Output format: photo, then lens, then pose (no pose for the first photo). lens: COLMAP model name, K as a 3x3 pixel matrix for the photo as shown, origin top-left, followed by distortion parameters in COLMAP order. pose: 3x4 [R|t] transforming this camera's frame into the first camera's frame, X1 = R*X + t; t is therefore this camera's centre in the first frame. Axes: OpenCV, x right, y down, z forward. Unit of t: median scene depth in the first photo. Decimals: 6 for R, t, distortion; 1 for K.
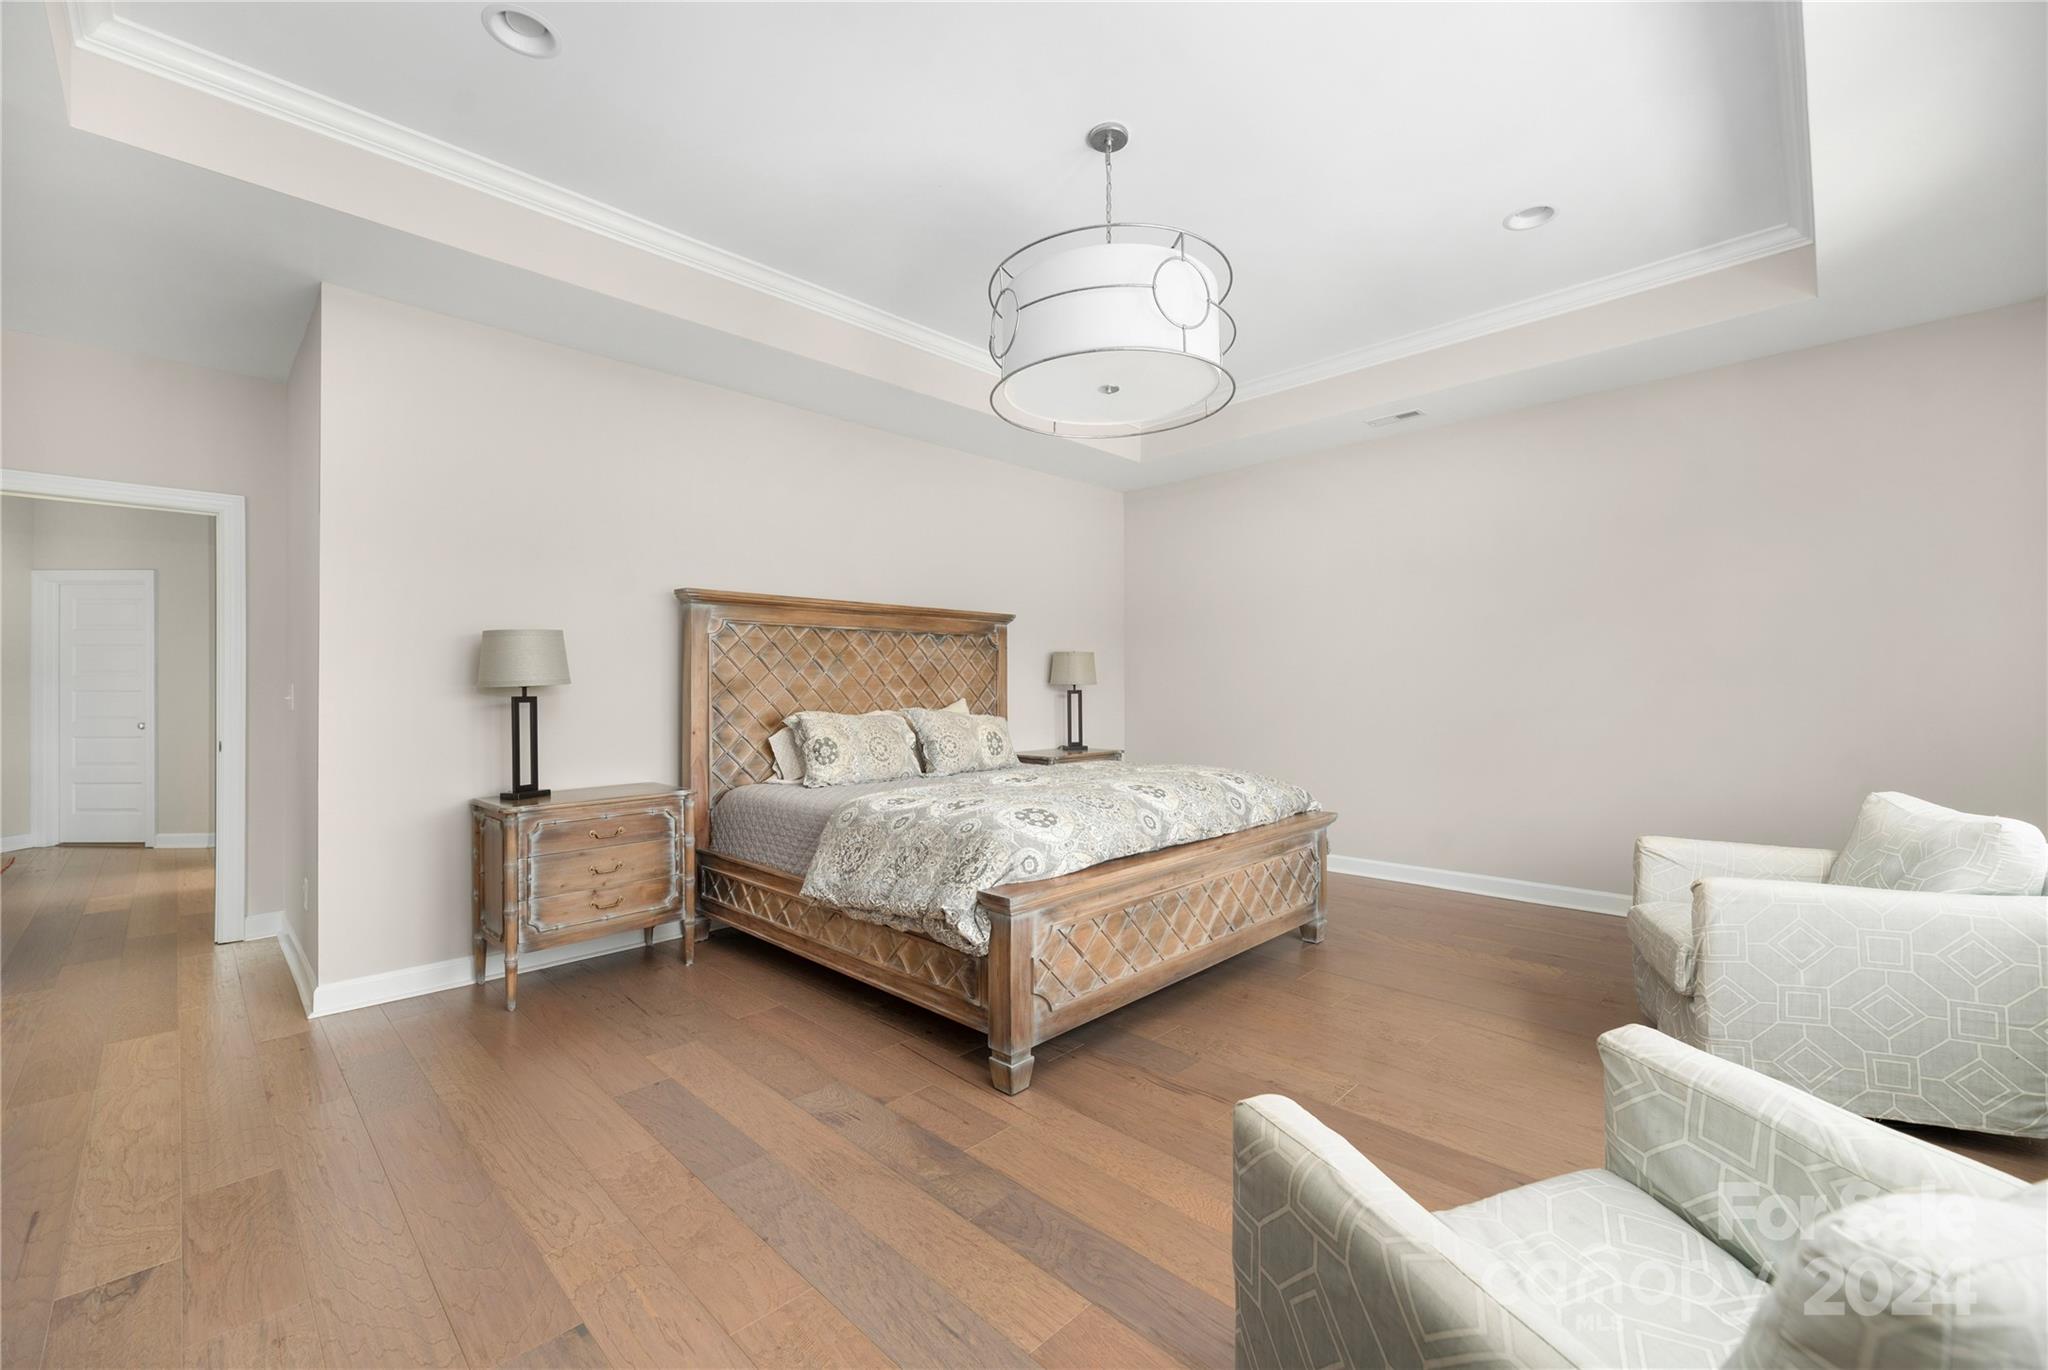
lens RADIAL K [[825.0, 0, 1027.3], [0, 825.0, 686.6], [0, 0, 1]] dist [0.000364, -0.000013]
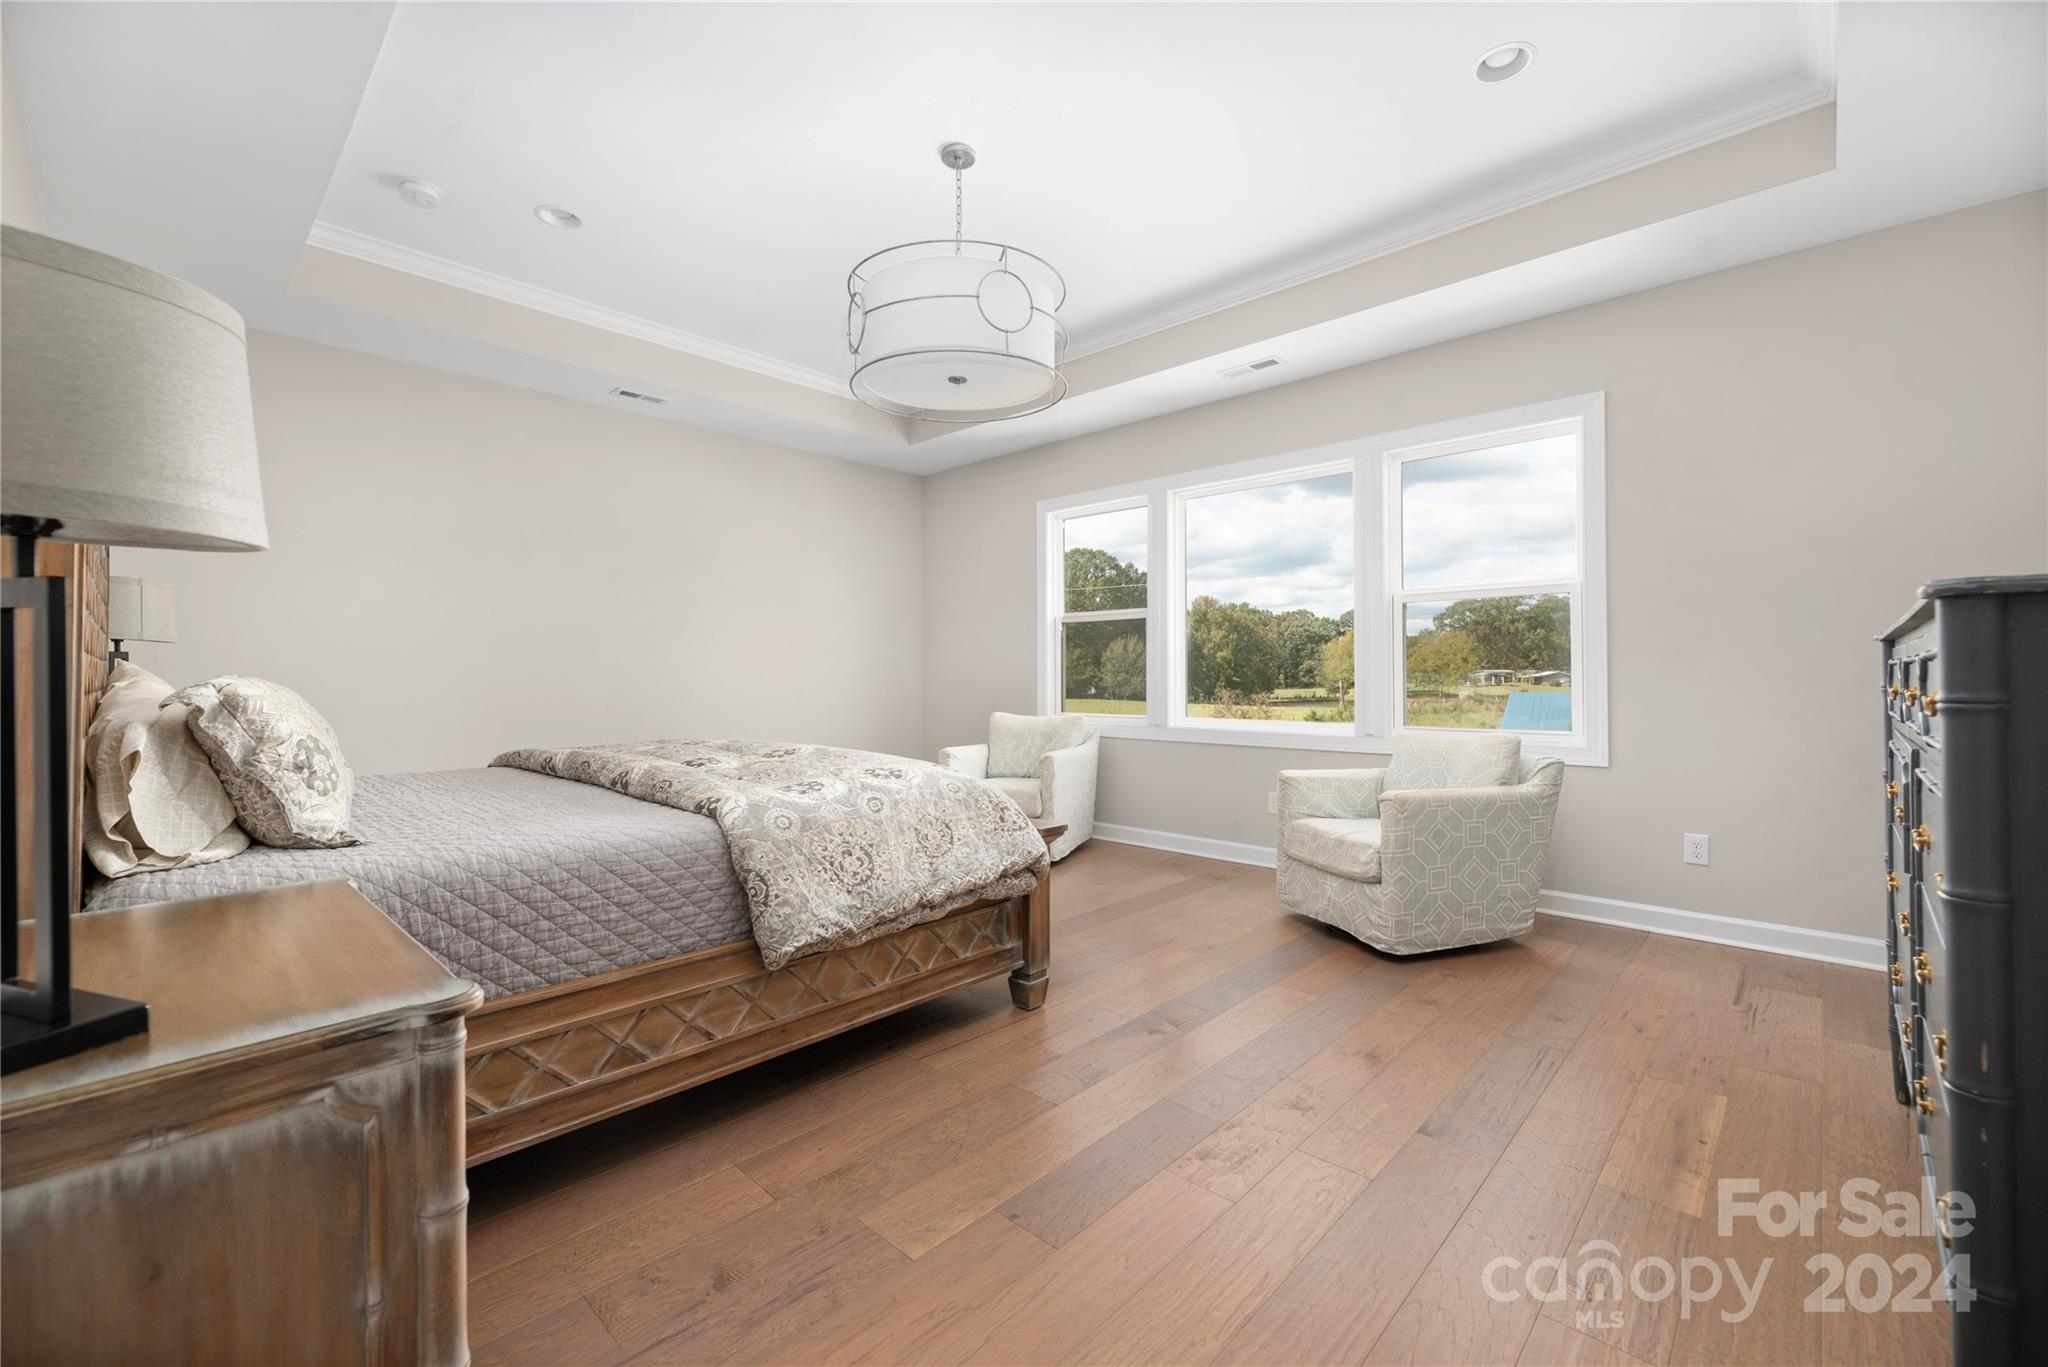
lens RADIAL K [[825.0, 0, 1027.2], [0, 825.0, 678.4], [0, 0, 1]] dist [0.000364, -0.000013]
pose [[-0.006240, 0.001571, 0.999979, -0.888360], [-0.002440, 0.999996, -0.001586, 0.039581], [-0.999978, -0.002449, -0.006236, 0.795512]]
